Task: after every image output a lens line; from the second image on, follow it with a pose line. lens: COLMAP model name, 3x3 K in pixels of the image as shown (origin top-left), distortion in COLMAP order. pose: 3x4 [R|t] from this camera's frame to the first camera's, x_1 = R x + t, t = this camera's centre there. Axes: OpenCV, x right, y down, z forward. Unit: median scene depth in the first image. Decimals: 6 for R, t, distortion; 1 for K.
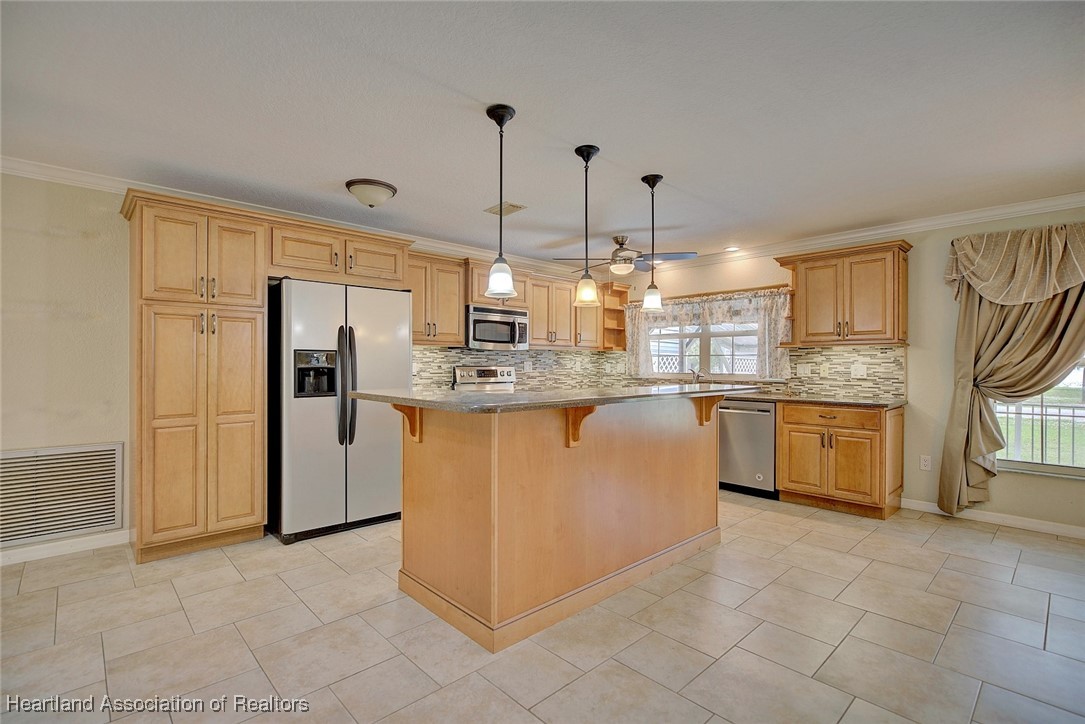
lens RADIAL K [[501.5, 0, 543.9], [0, 501.5, 365.0], [0, 0, 1]] dist [-0.010114, 0.000294]
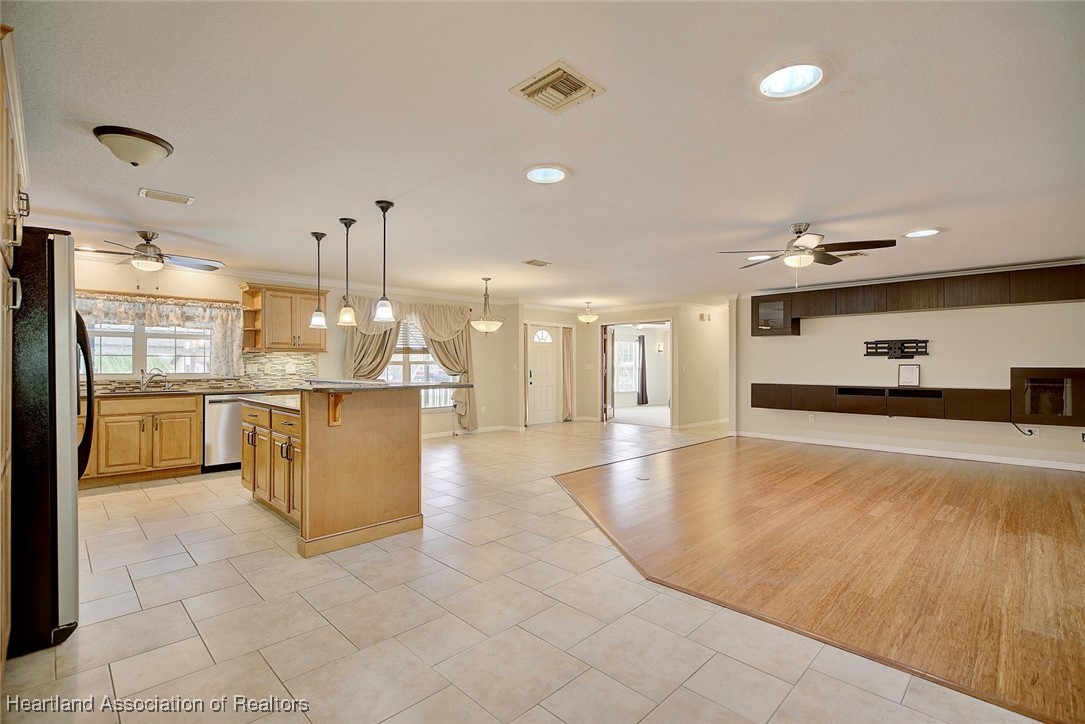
lens RADIAL K [[499.4, 0, 540.8], [0, 499.4, 364.2], [0, 0, 1]] dist [-0.002700, -0.000906]
pose [[-0.028625, -0.003730, 0.999583, -0.885369], [-0.000009, 0.999993, 0.003731, -0.007046], [-0.999590, 0.000098, -0.028625, 0.292159]]
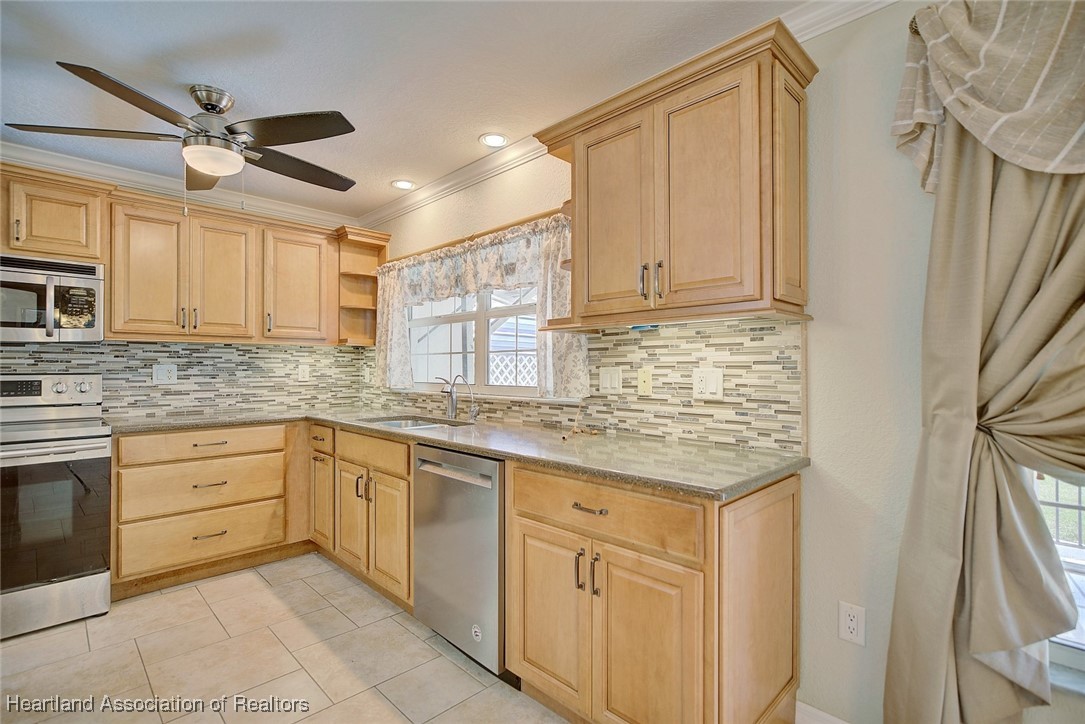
lens RADIAL K [[501.5, 0, 544.5], [0, 501.5, 365.3], [0, 0, 1]] dist [-0.010114, 0.000294]
pose [[0.999439, -0.004169, 0.033217, 0.474339], [0.004397, 0.999967, -0.006773, -0.000502], [-0.033188, 0.006916, 0.999425, 0.570964]]
